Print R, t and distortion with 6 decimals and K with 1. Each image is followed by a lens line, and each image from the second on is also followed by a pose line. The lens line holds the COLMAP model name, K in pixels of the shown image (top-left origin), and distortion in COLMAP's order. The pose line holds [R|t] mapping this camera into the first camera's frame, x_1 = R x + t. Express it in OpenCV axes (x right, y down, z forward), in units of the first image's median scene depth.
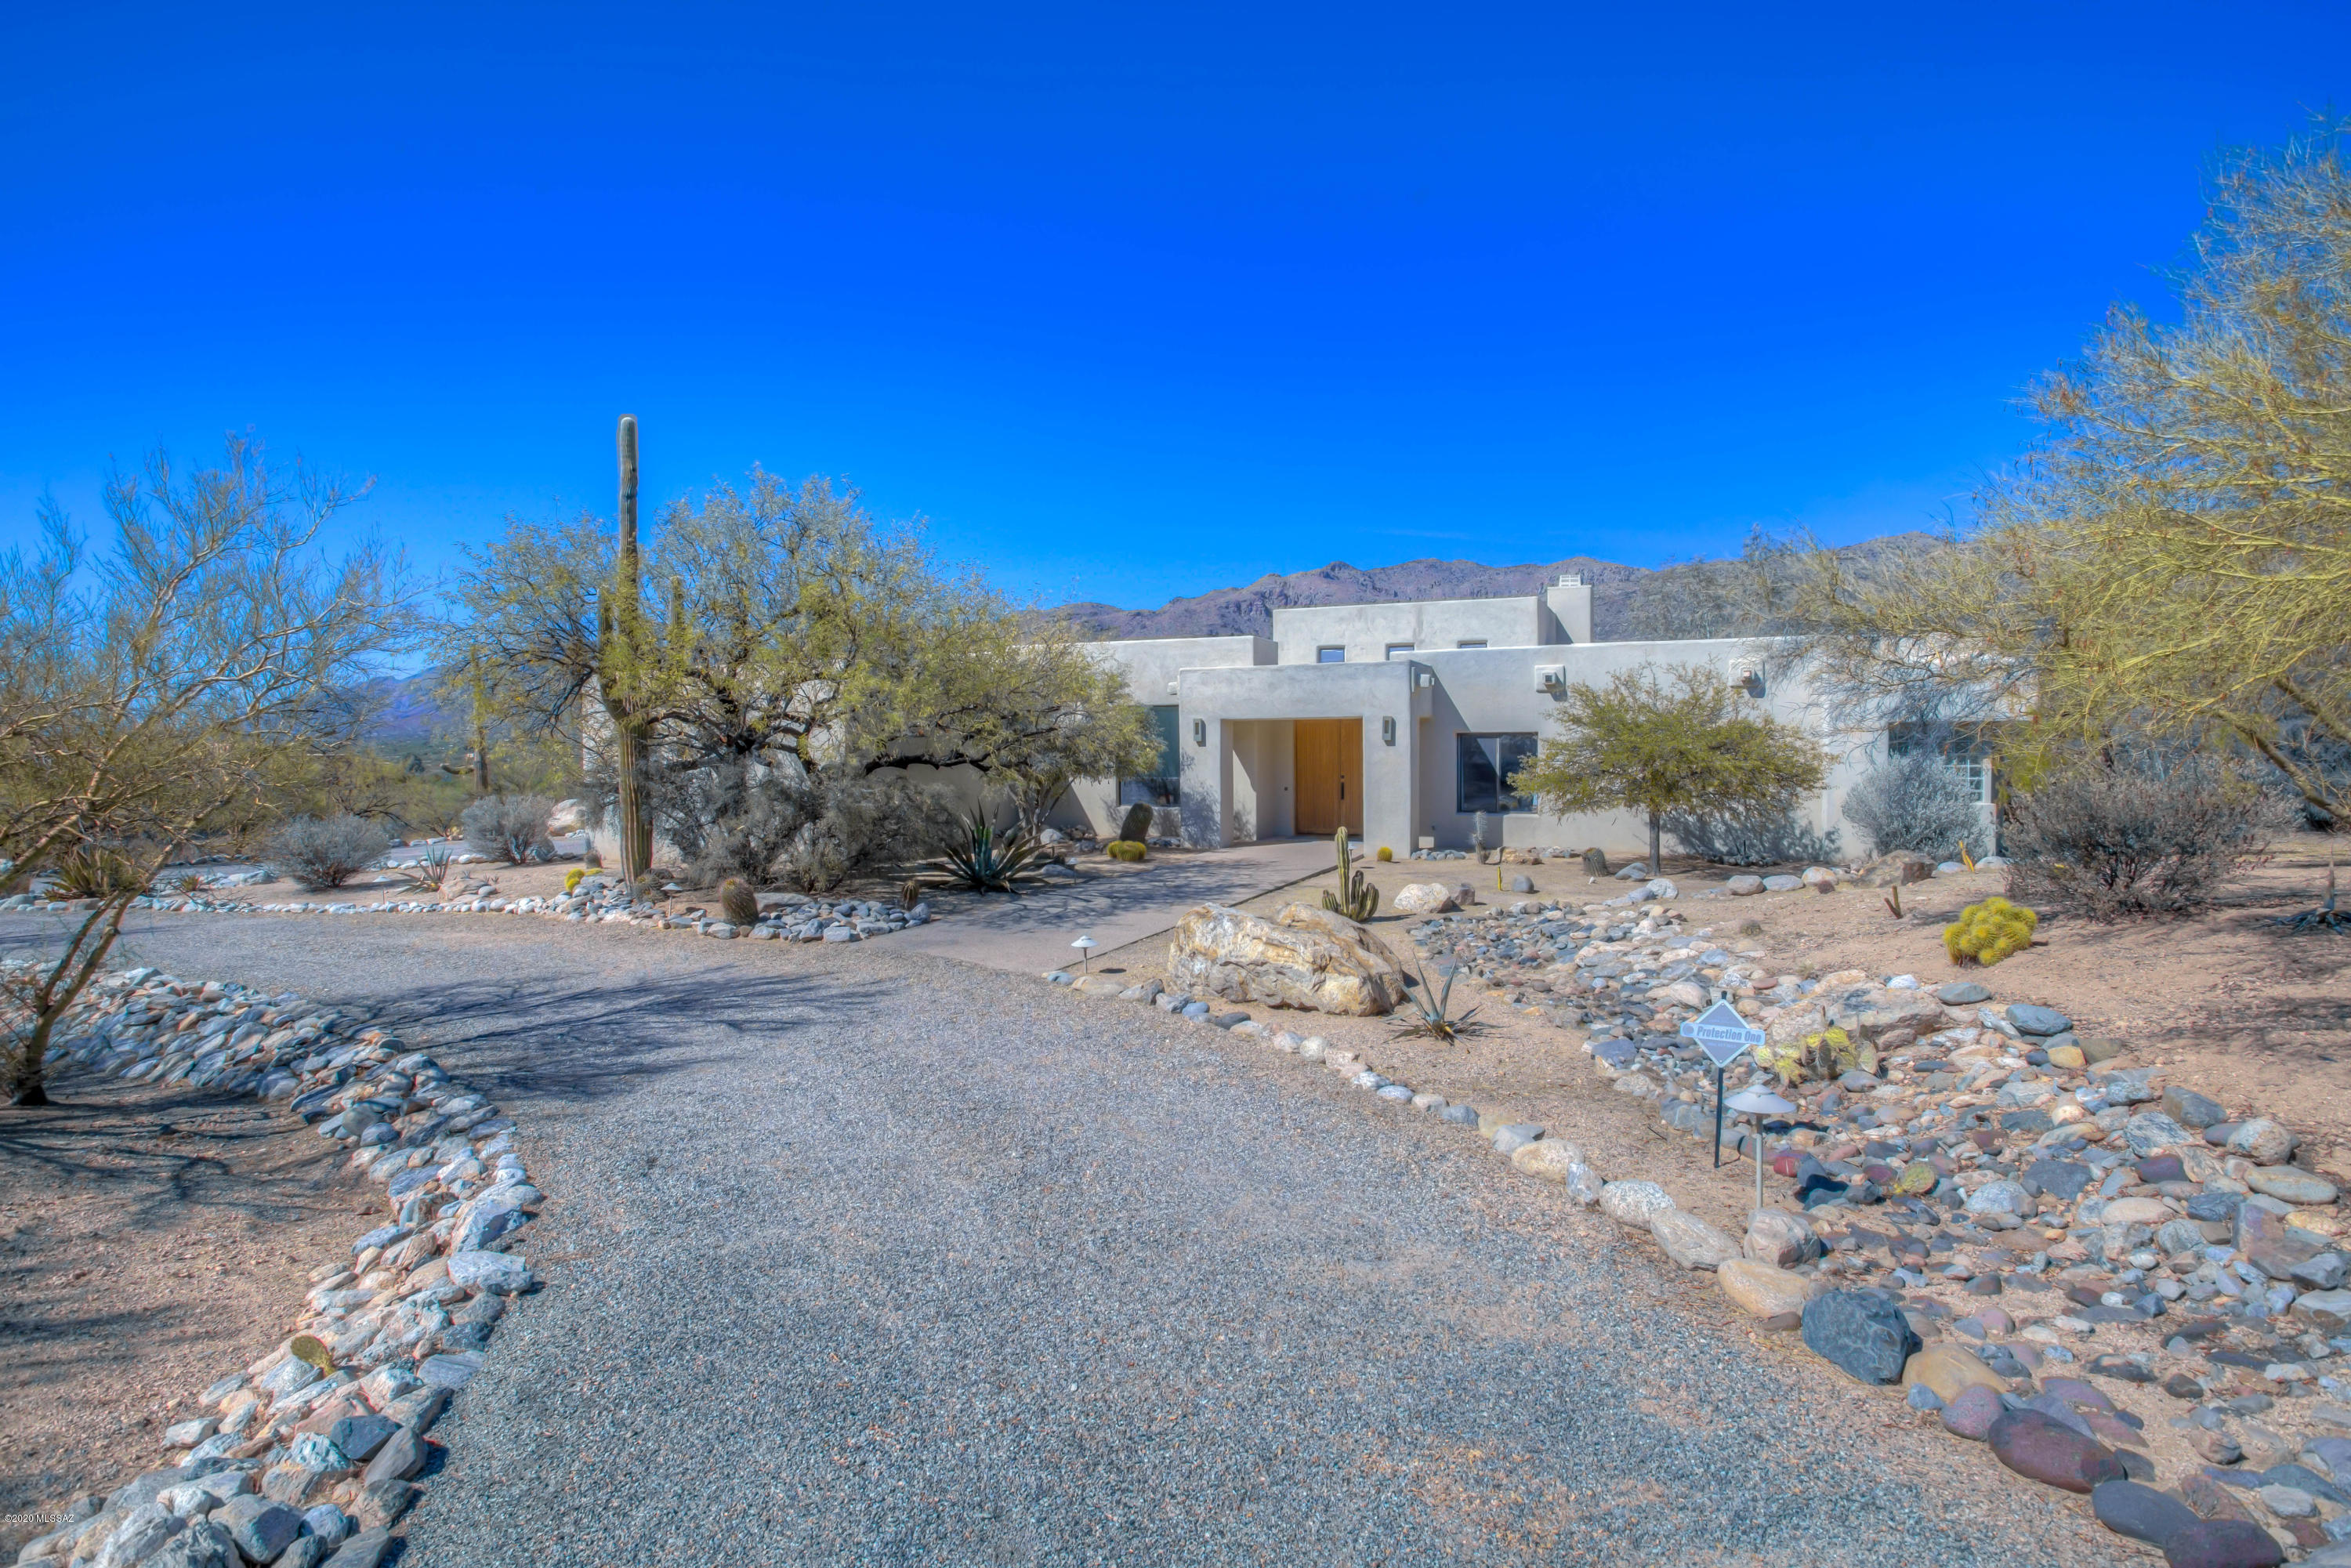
lens RADIAL K [[1218.6, 0, 1181.1], [0, 1218.6, 733.0], [0, 0, 1]] dist [-0.097782, 0.000202]
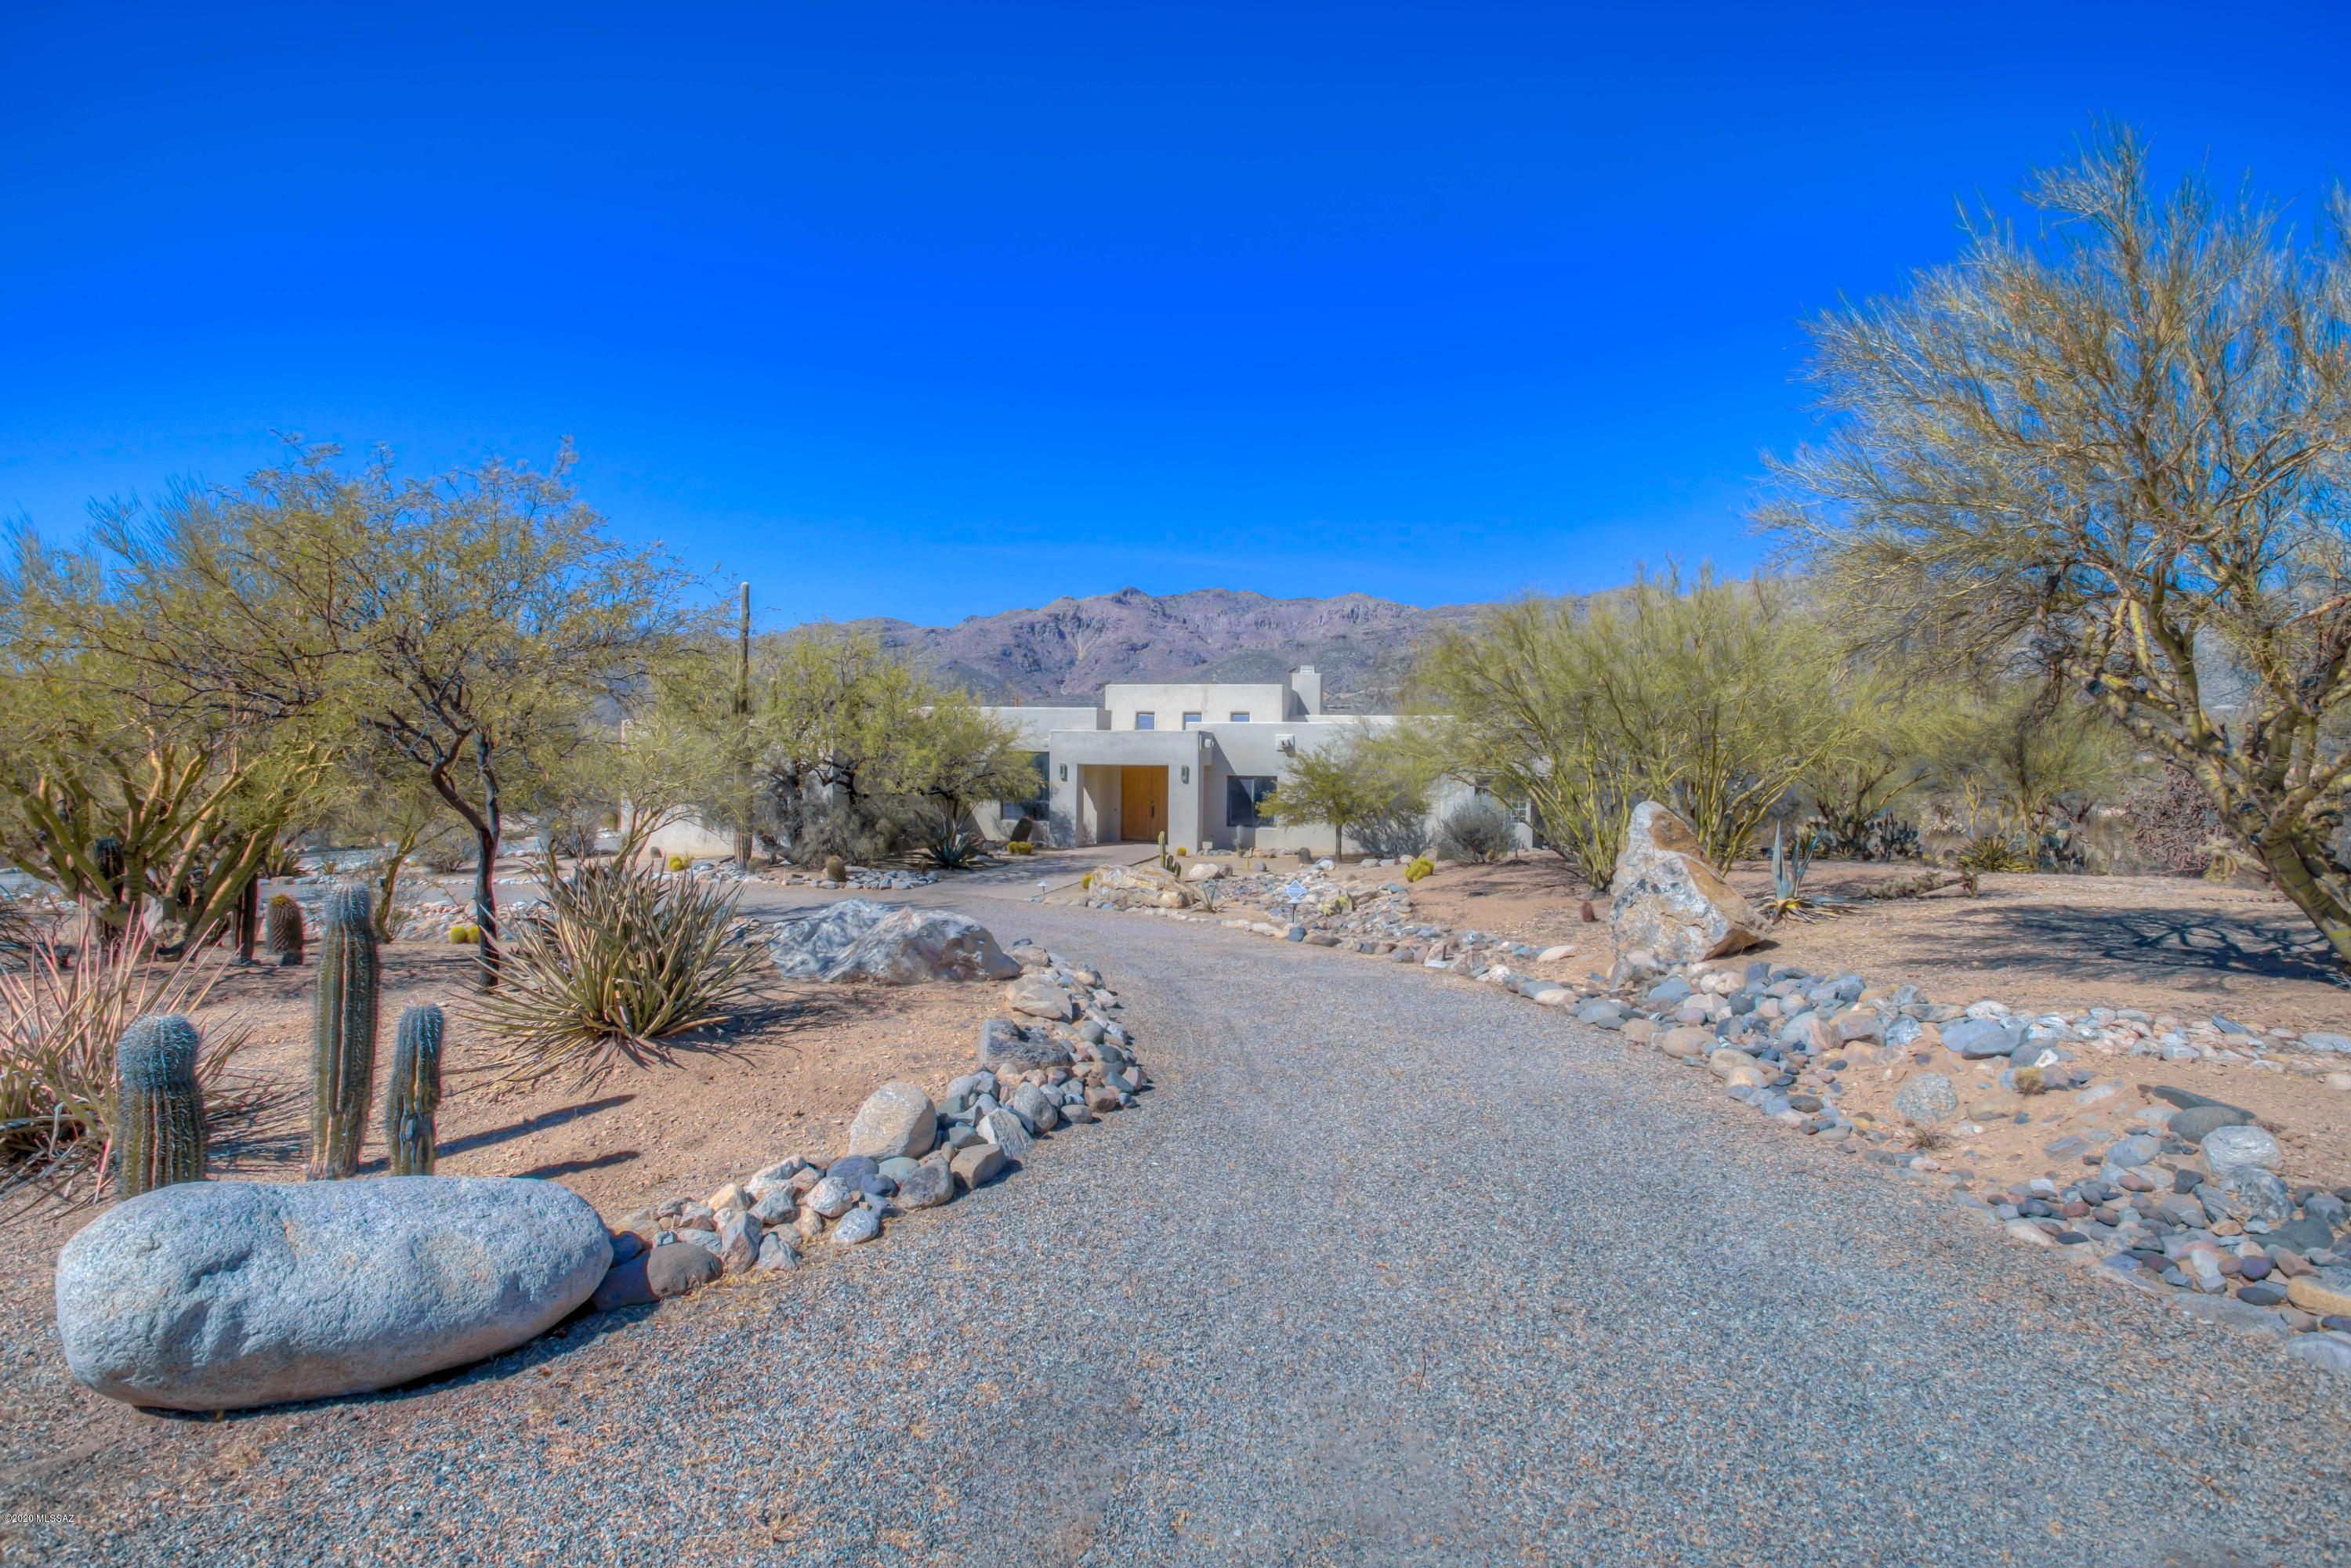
lens RADIAL K [[1218.6, 0, 1181.1], [0, 1218.6, 733.0], [0, 0, 1]] dist [-0.097782, 0.000202]
pose [[0.984537, 0.022318, 0.173748, -0.111100], [-0.019839, 0.999675, -0.015989, -0.029847], [-0.174048, 0.012295, 0.984660, -0.563412]]
